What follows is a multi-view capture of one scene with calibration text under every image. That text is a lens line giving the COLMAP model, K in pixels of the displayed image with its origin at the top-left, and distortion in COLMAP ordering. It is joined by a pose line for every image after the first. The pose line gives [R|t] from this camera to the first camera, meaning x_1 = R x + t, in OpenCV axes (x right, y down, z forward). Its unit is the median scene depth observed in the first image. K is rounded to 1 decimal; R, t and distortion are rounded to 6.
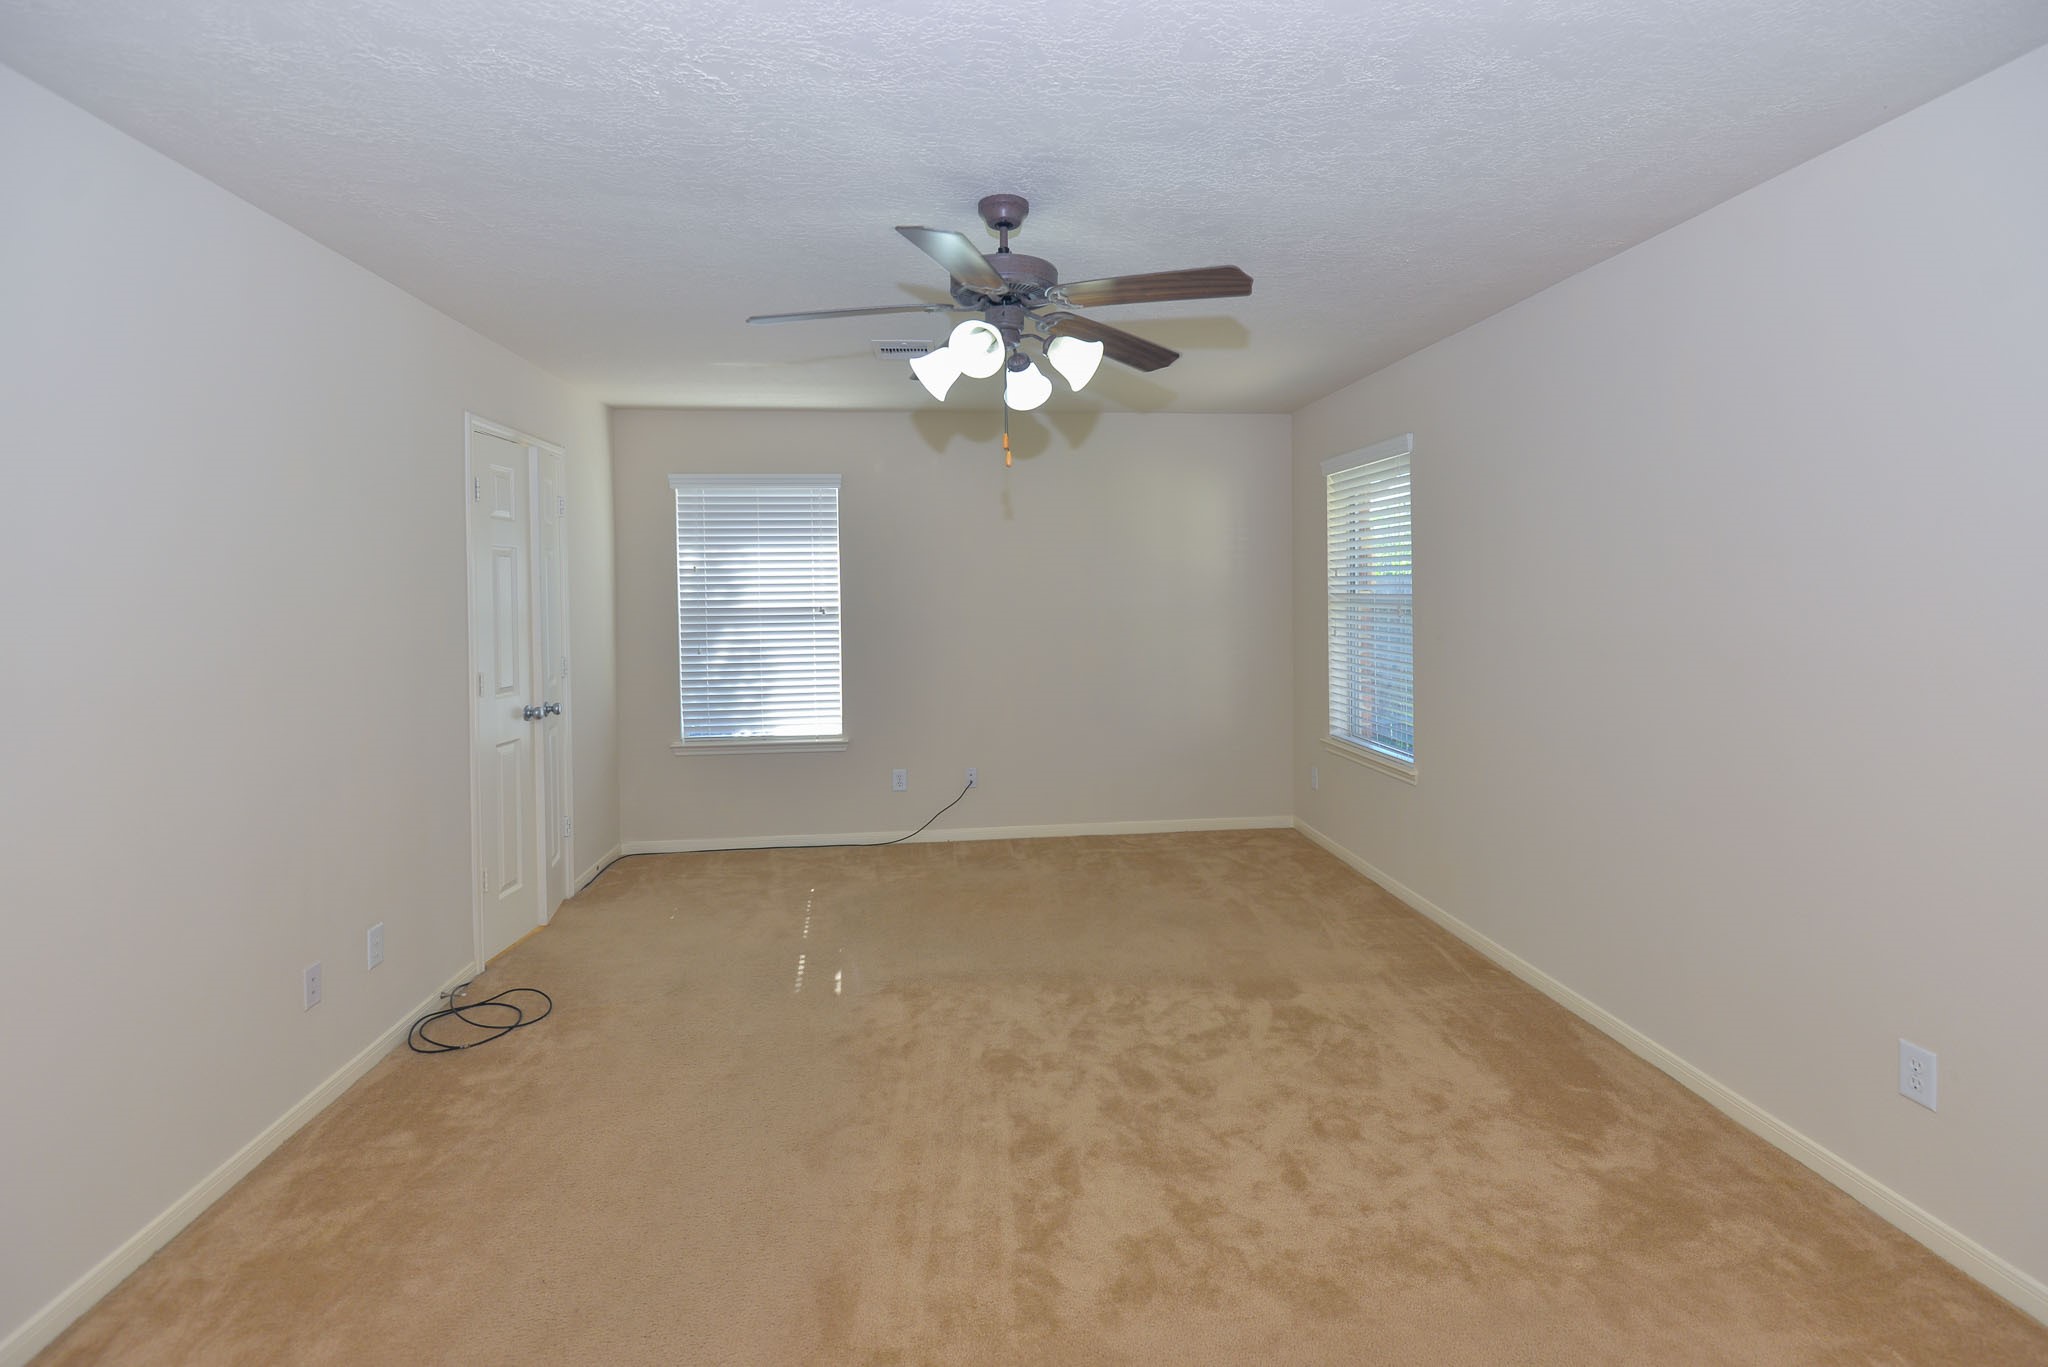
lens RADIAL K [[960.1, 0, 947.7], [0, 960.1, 606.2], [0, 0, 1]] dist [0.004533, -0.005926]
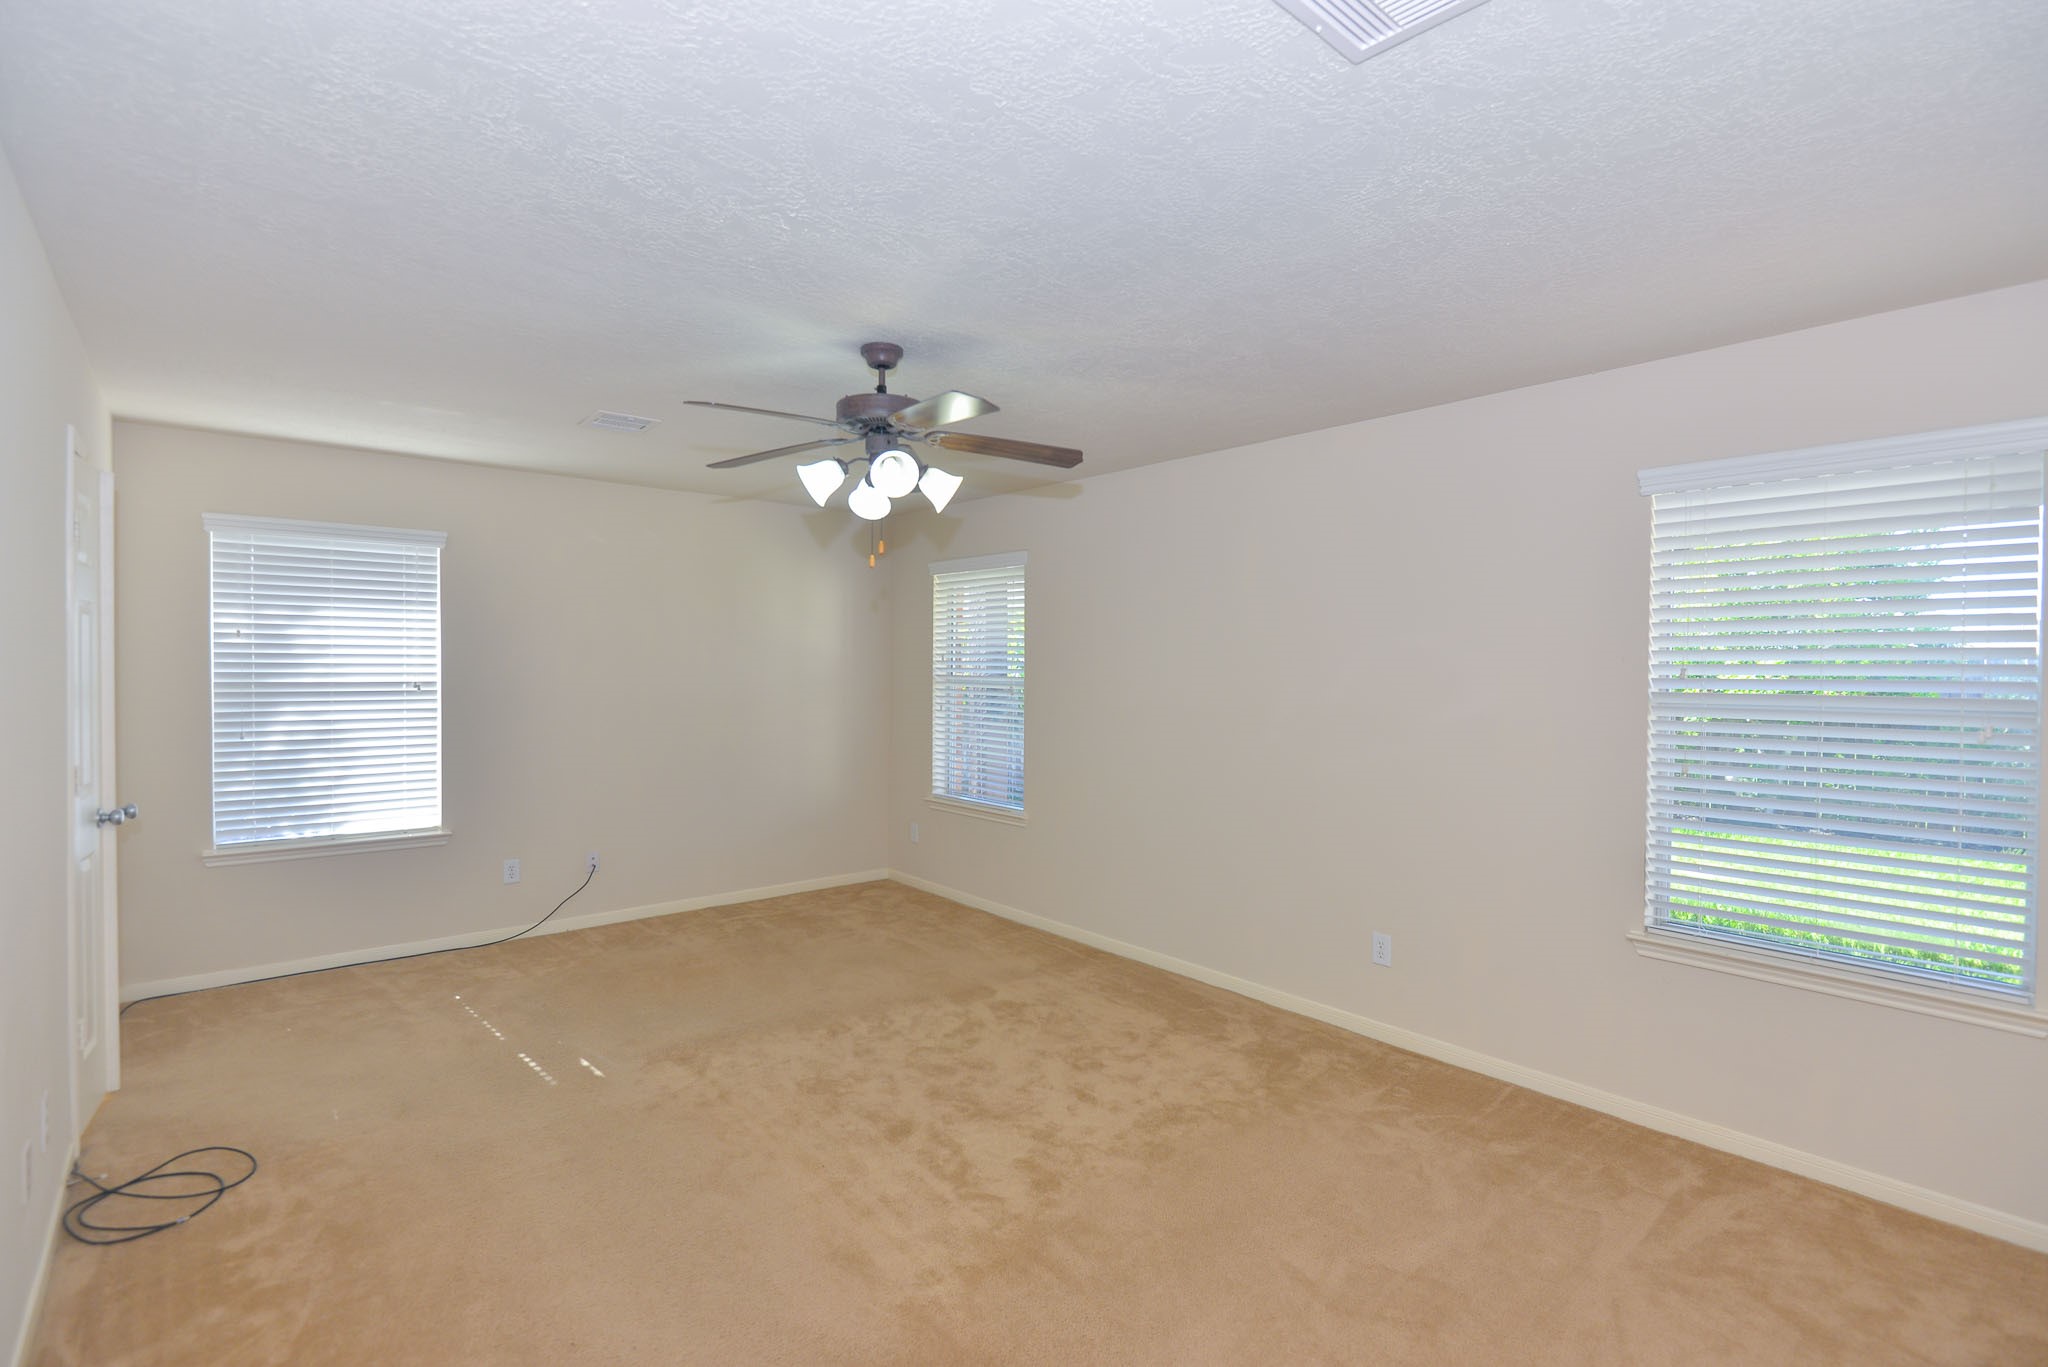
lens RADIAL K [[960.9, 0, 1019.8], [0, 960.9, 679.5], [0, 0, 1]] dist [-0.007873, -0.003144]
pose [[0.820356, 0.011249, 0.571743, -0.357404], [-0.008822, 0.999936, -0.007016, -0.000173], [-0.571785, 0.000712, 0.820403, -0.058526]]
